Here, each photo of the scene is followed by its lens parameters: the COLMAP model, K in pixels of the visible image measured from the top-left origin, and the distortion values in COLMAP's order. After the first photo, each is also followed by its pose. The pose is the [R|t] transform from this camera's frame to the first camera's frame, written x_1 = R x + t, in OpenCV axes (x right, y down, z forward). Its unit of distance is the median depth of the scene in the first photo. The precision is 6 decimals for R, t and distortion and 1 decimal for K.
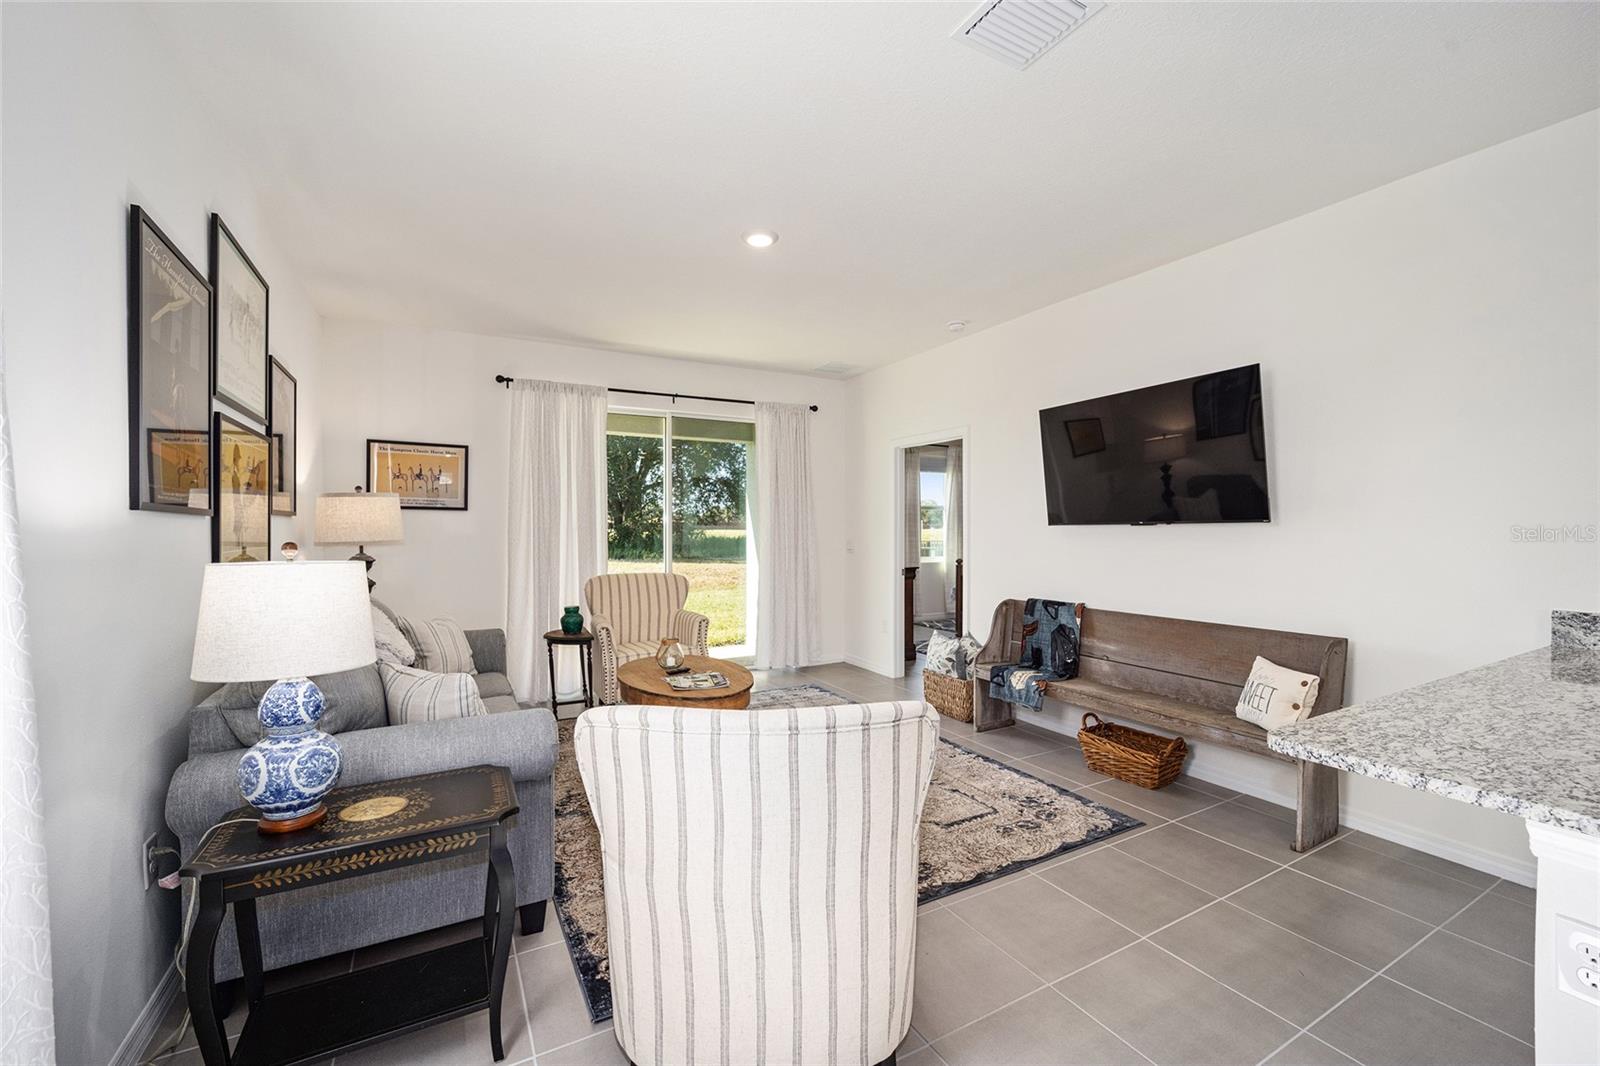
lens RADIAL K [[655.7, 0, 796.4], [0, 655.7, 523.2], [0, 0, 1]] dist [-0.001783, -0.000080]
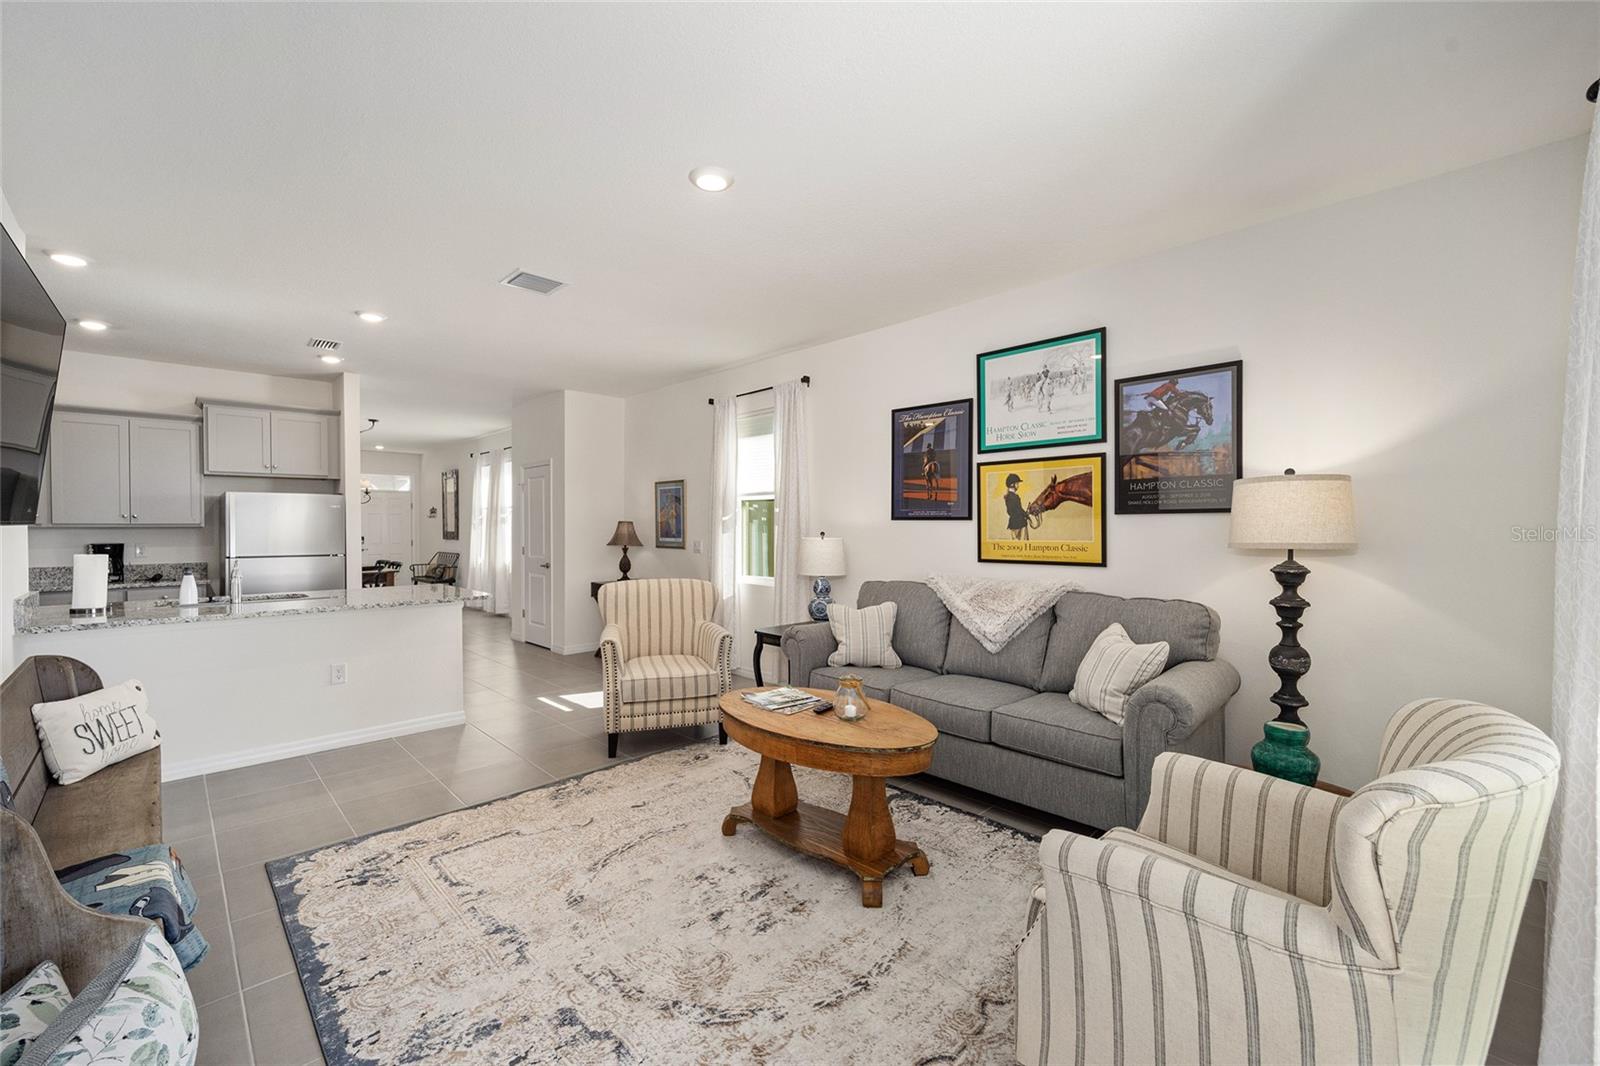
lens RADIAL K [[655.7, 0, 796.4], [0, 655.7, 523.2], [0, 0, 1]] dist [-0.001783, -0.000080]
pose [[-0.963466, 0.005234, -0.267778, 0.056273], [0.006485, 0.999972, -0.003789, 0.003787], [0.267750, -0.005387, -0.963473, 1.548505]]
